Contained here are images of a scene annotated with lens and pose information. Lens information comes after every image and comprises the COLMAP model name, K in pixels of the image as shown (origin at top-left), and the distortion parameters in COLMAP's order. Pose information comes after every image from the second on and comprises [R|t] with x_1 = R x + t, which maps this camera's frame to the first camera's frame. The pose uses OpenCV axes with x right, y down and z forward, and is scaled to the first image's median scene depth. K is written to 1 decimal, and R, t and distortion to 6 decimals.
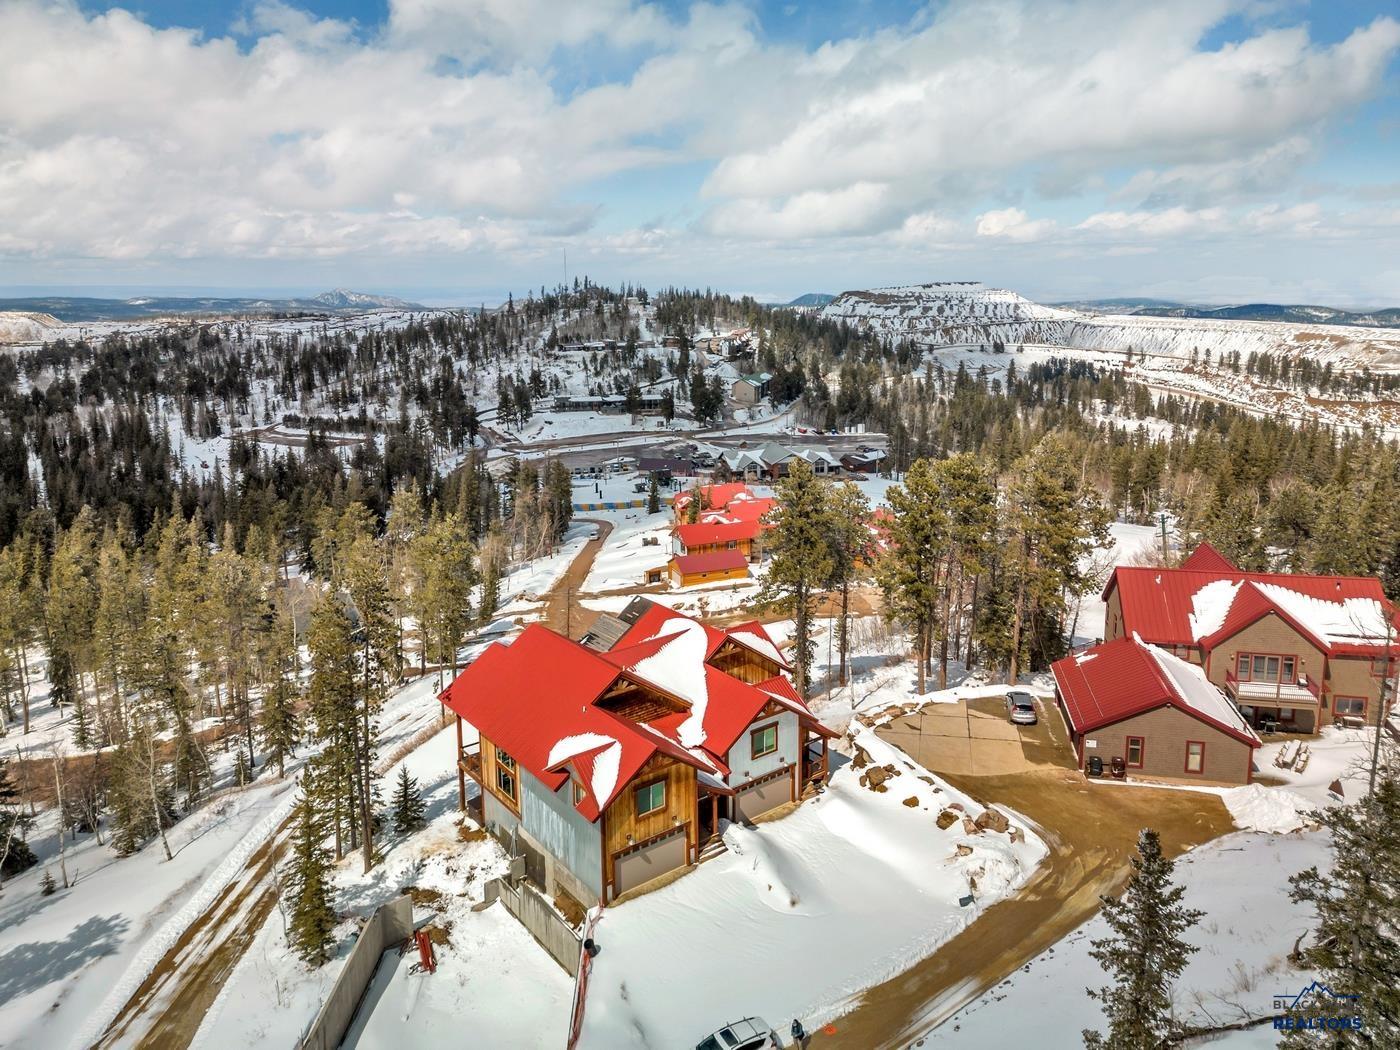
lens RADIAL K [[988.0, 0, 735.7], [0, 988.0, 449.7], [0, 0, 1]] dist [0.062119, -0.045882]
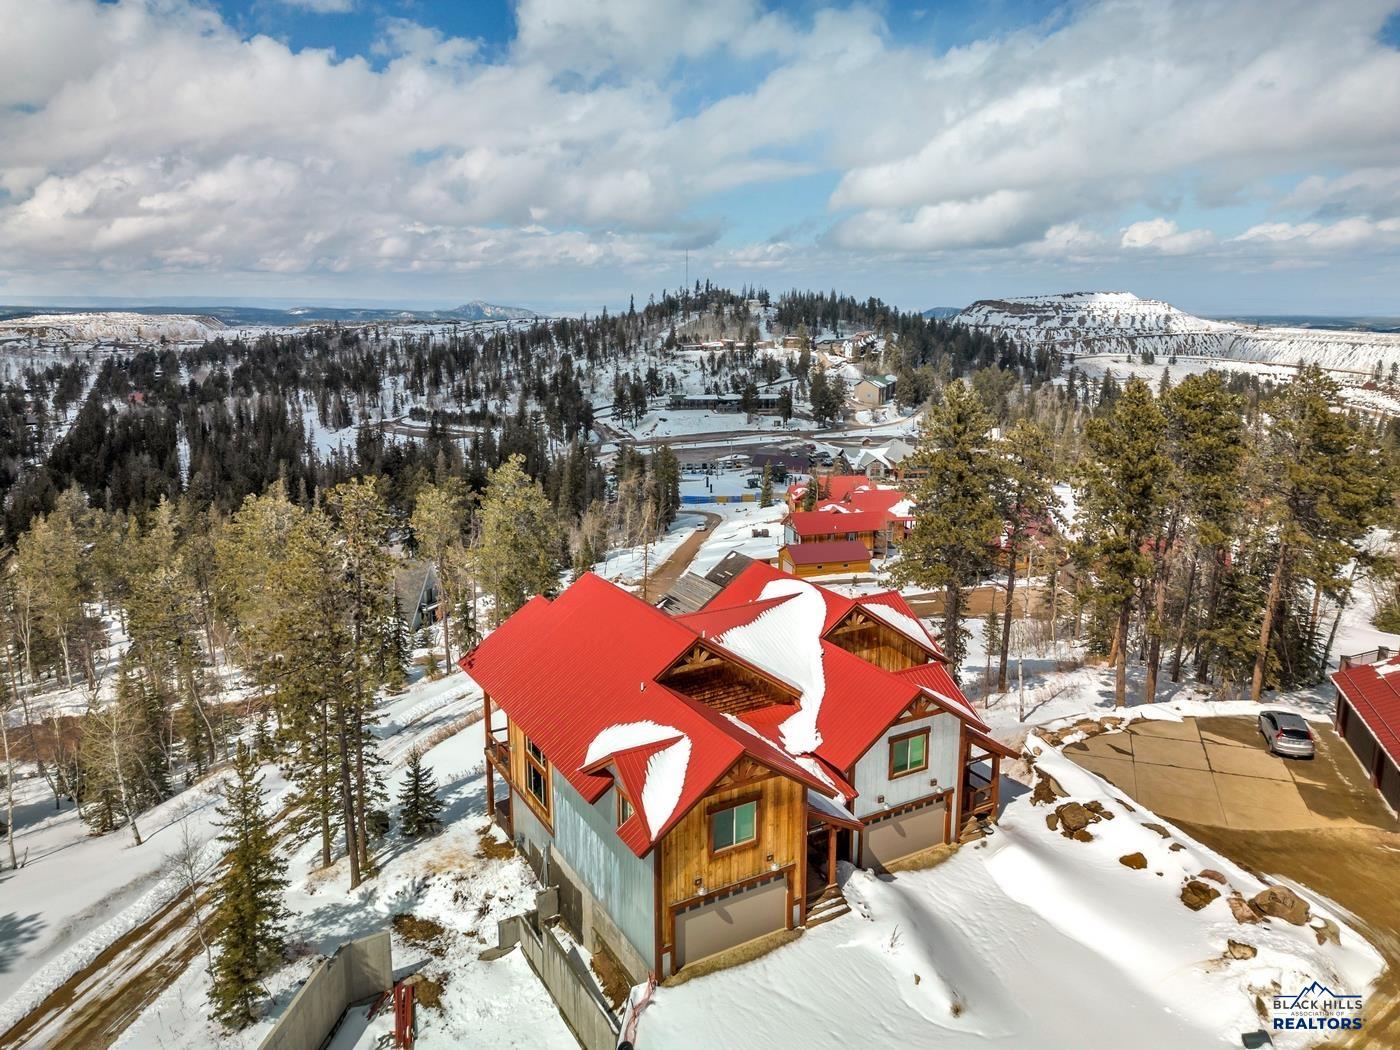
lens RADIAL K [[988.0, 0, 700.4], [0, 988.0, 528.7], [0, 0, 1]] dist [0.062119, -0.045882]
pose [[0.987847, 0.036518, -0.151079, -0.012174], [-0.026426, 0.997316, 0.068280, 0.084158], [0.153167, -0.063458, 0.986161, 0.274443]]
